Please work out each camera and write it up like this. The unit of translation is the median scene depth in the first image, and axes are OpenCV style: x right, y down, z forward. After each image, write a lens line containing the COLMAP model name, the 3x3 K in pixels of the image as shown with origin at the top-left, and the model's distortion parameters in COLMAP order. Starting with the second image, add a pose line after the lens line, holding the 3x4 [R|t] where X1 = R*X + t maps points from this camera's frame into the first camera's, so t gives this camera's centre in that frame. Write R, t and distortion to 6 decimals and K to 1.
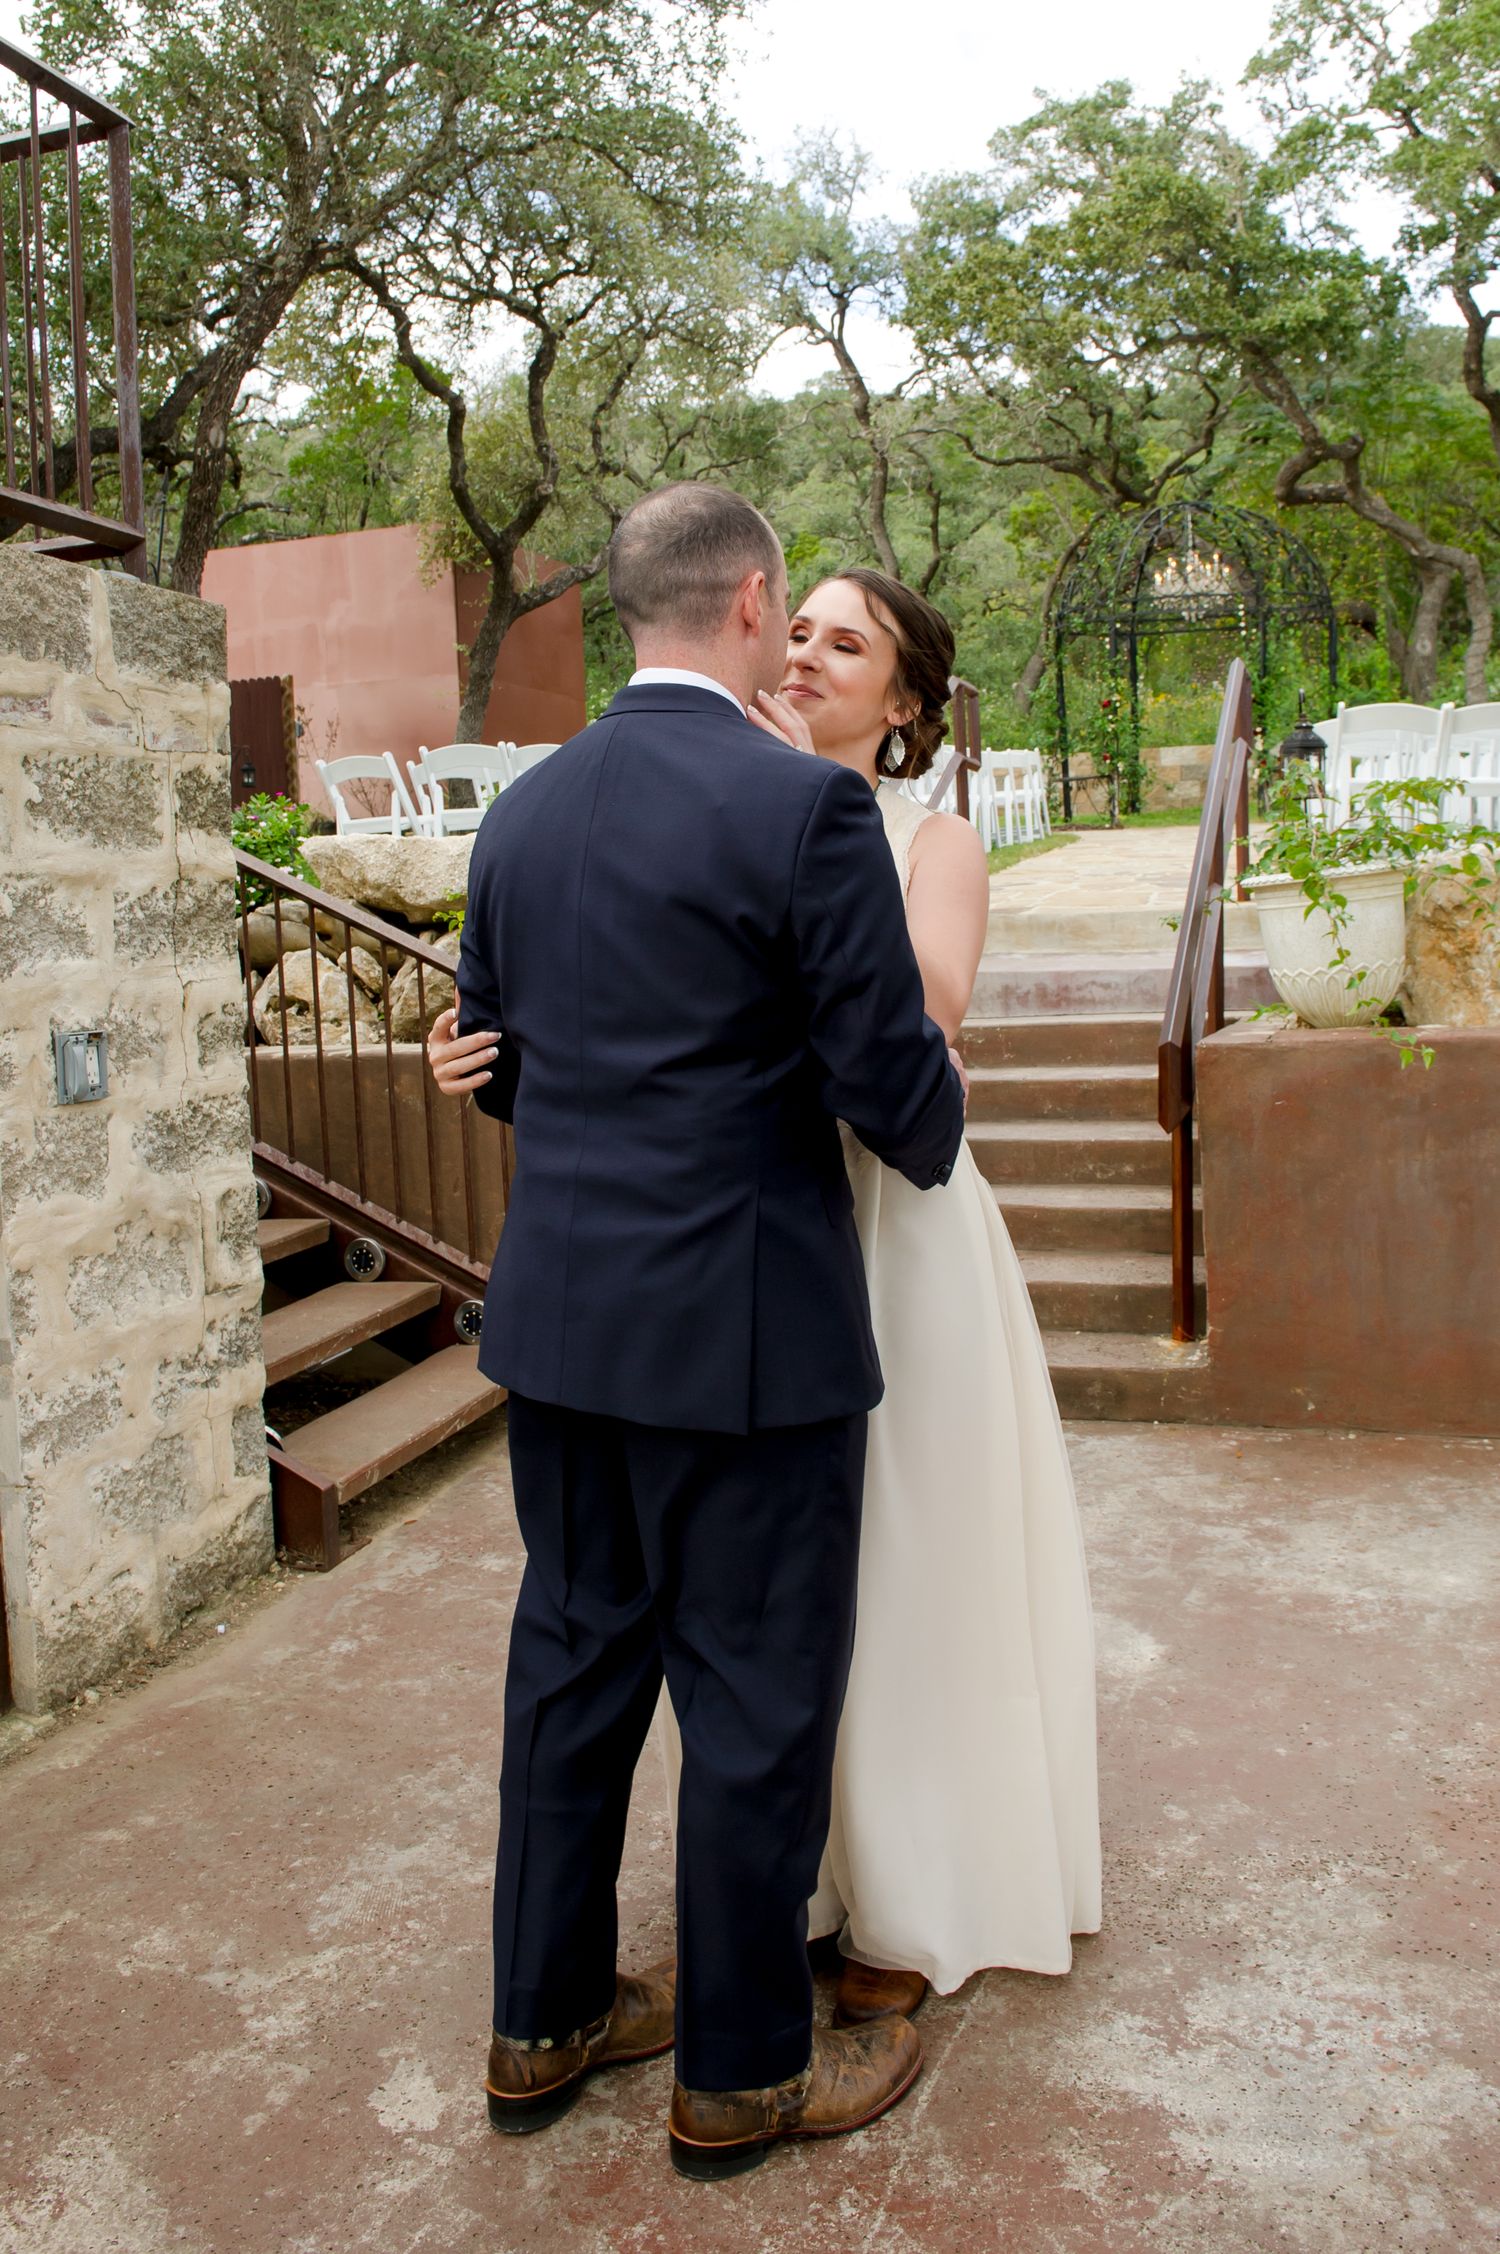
lens RADIAL K [[1729.7, 0, 601.8], [0, 1729.7, 1006.8], [0, 0, 1]] dist [-0.051212, -0.020390]
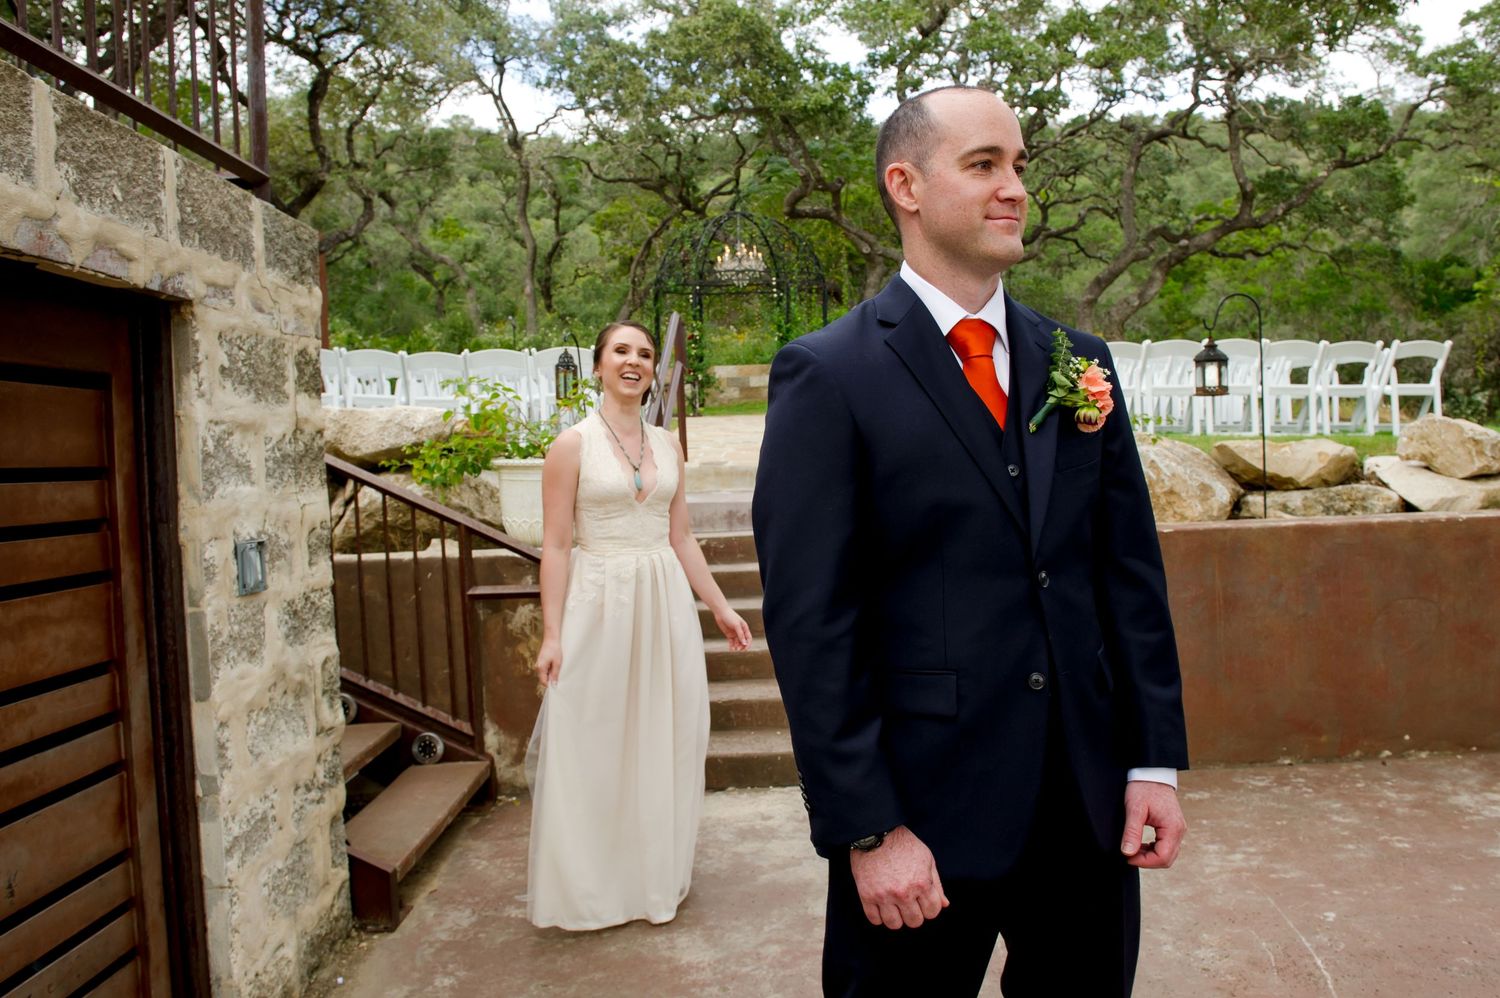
lens RADIAL K [[1151.1, 0, 654.4], [0, 1151.1, 502.3], [0, 0, 1]] dist [-0.051212, -0.020390]
pose [[0.954097, -0.005194, 0.299454, -0.246689], [0.013874, 0.999543, -0.026867, 0.011841], [-0.299178, 0.029788, 0.953732, 0.056719]]
